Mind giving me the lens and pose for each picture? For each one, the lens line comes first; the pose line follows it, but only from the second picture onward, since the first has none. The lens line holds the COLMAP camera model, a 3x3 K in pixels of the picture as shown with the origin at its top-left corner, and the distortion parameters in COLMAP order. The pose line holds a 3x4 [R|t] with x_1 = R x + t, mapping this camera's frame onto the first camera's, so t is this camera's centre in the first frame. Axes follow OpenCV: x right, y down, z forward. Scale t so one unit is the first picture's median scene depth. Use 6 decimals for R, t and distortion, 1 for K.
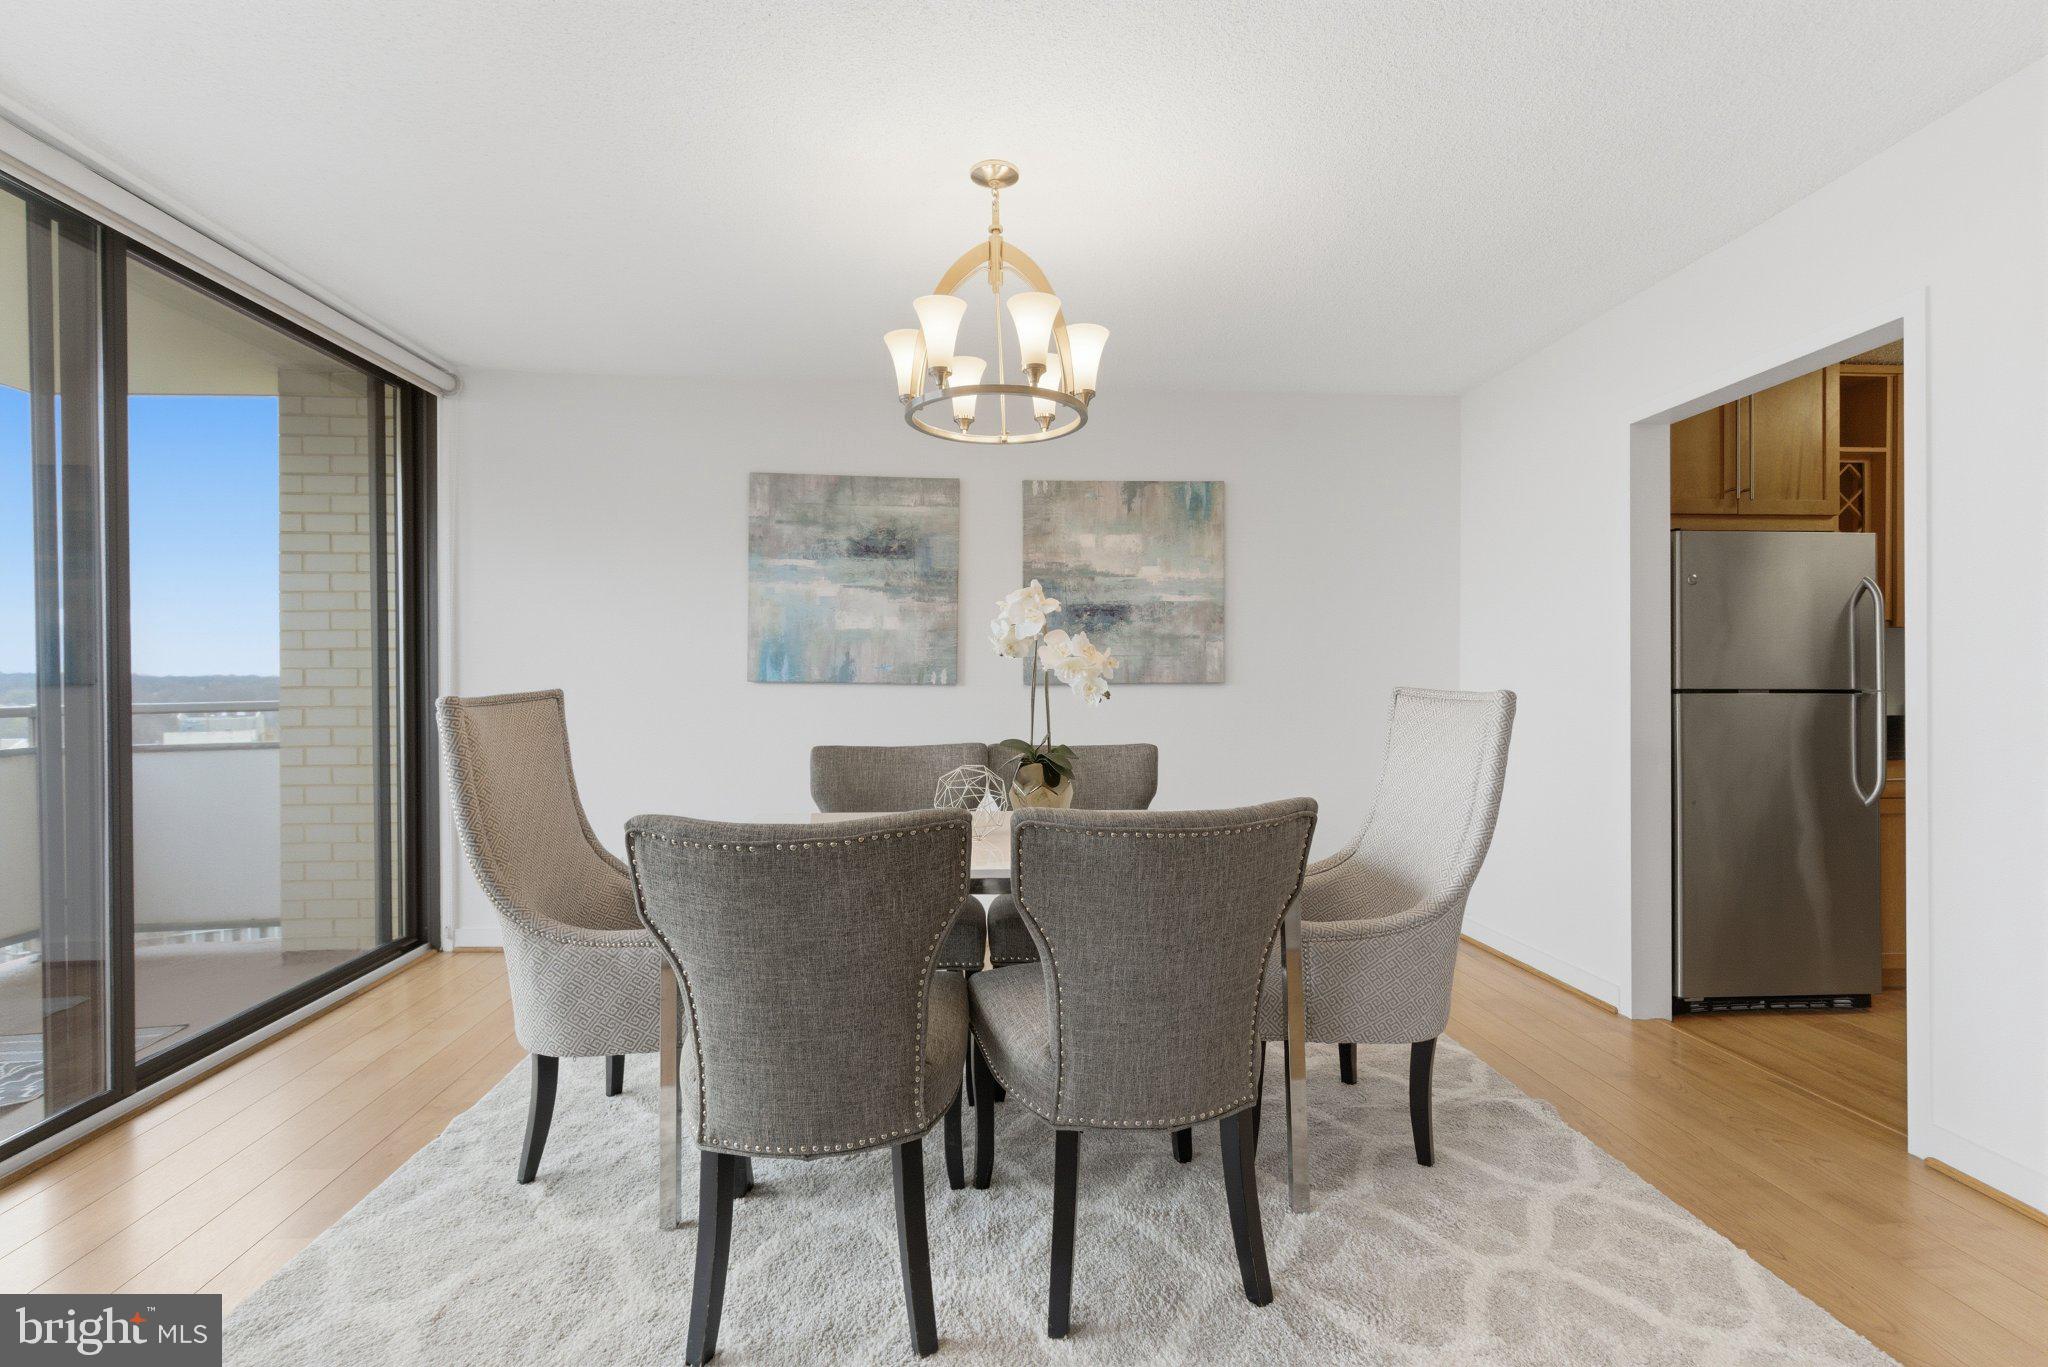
lens RADIAL K [[923.4, 0, 1018.5], [0, 923.4, 682.9], [0, 0, 1]] dist [0.004171, -0.001223]
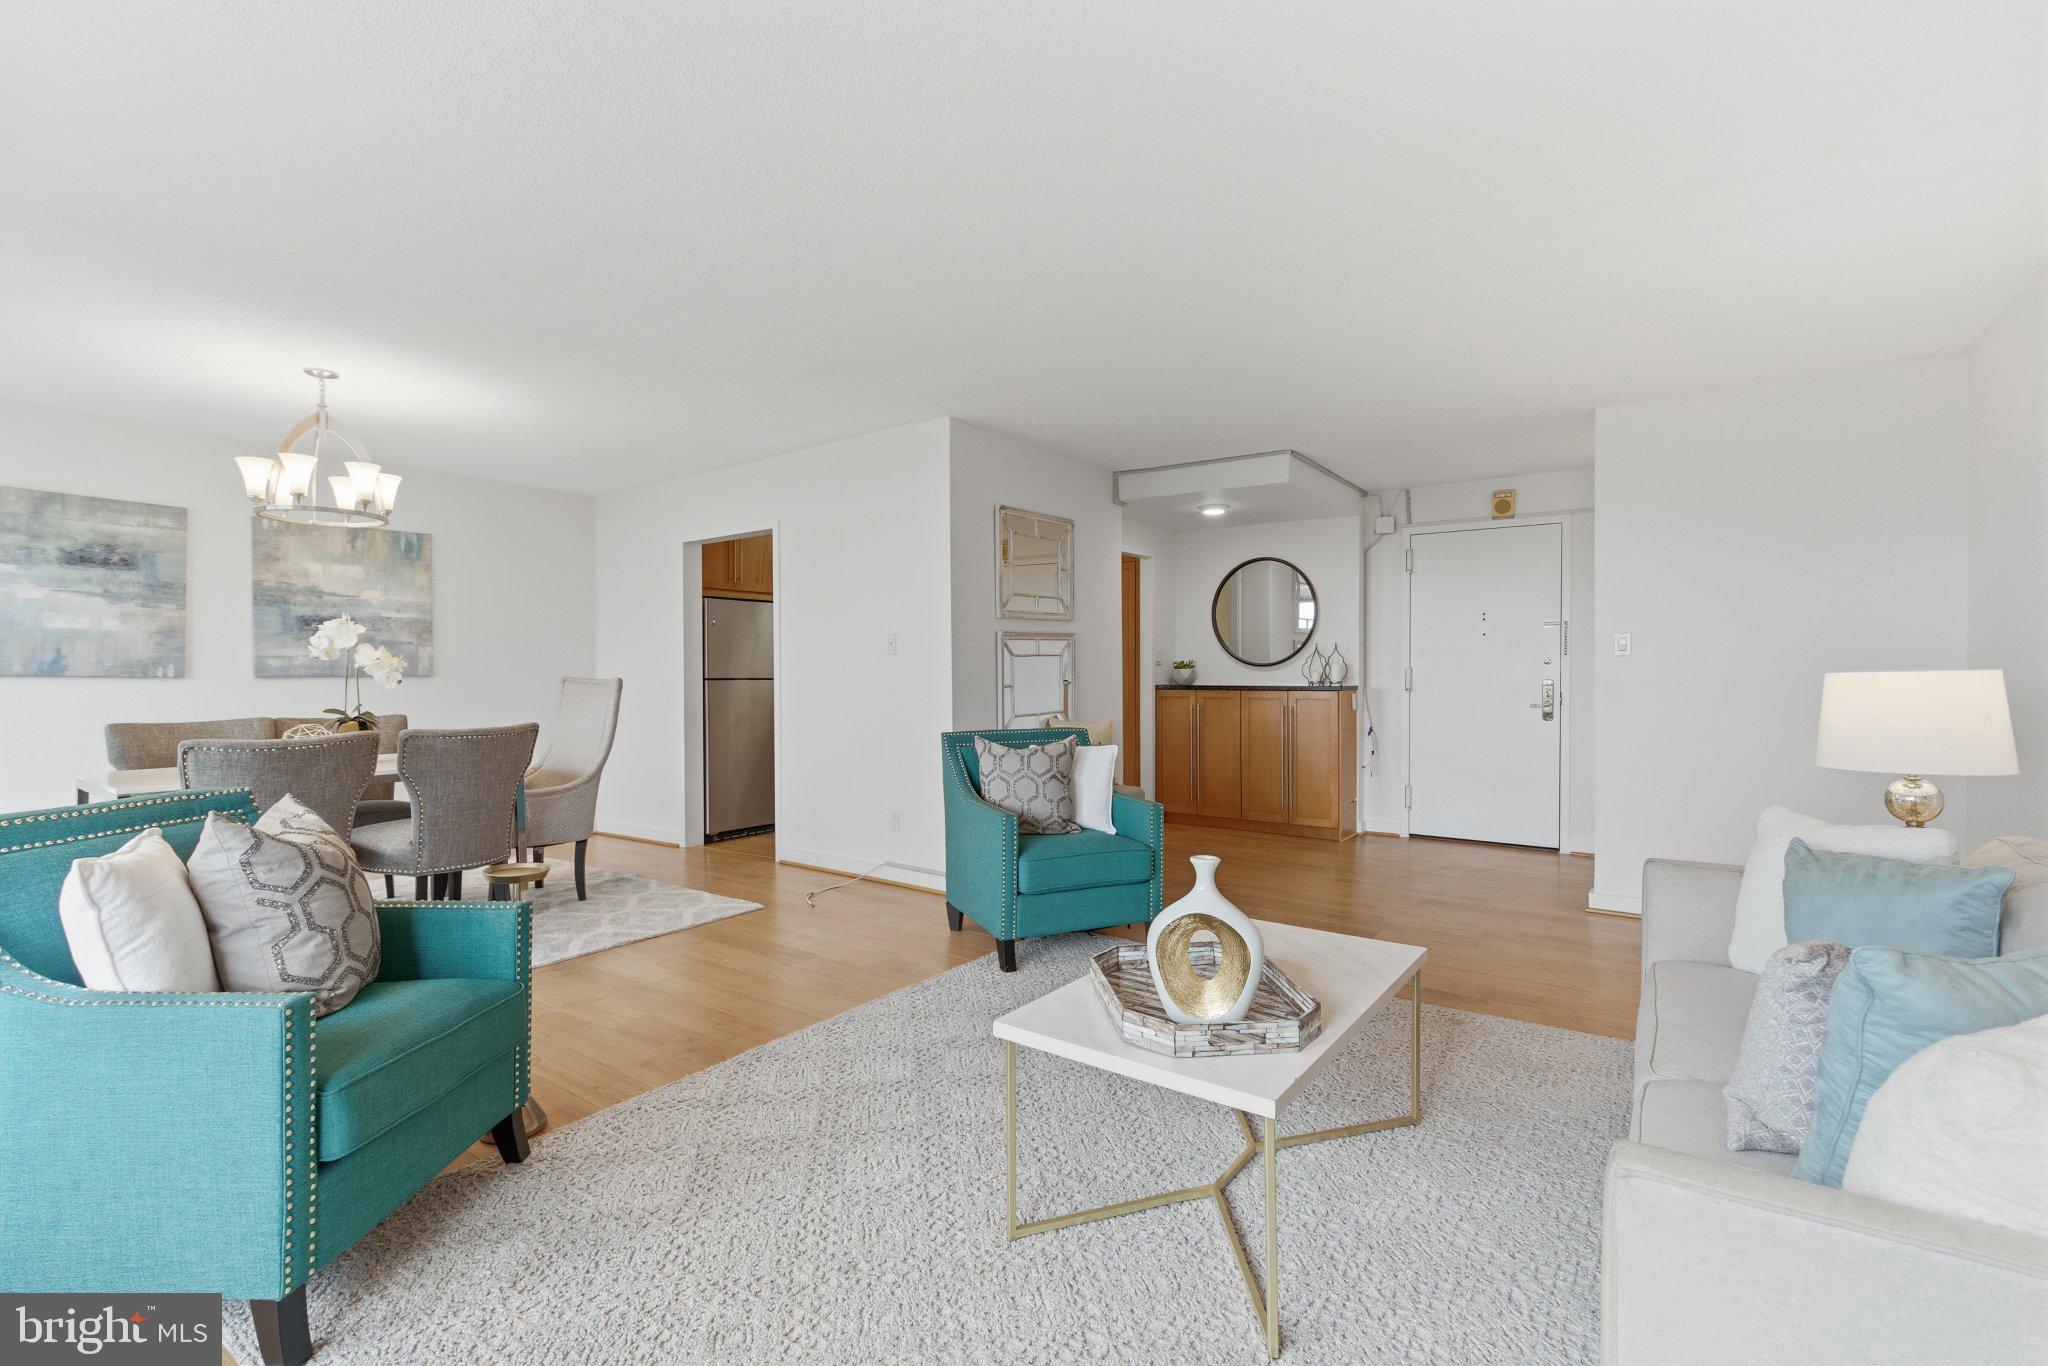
lens RADIAL K [[923.4, 0, 1018.5], [0, 923.4, 682.4], [0, 0, 1]] dist [0.004171, -0.001223]
pose [[0.641314, -0.007077, 0.767246, -0.301104], [0.003458, 0.999974, 0.006333, 0.004525], [-0.767271, -0.001408, 0.641322, -0.626035]]
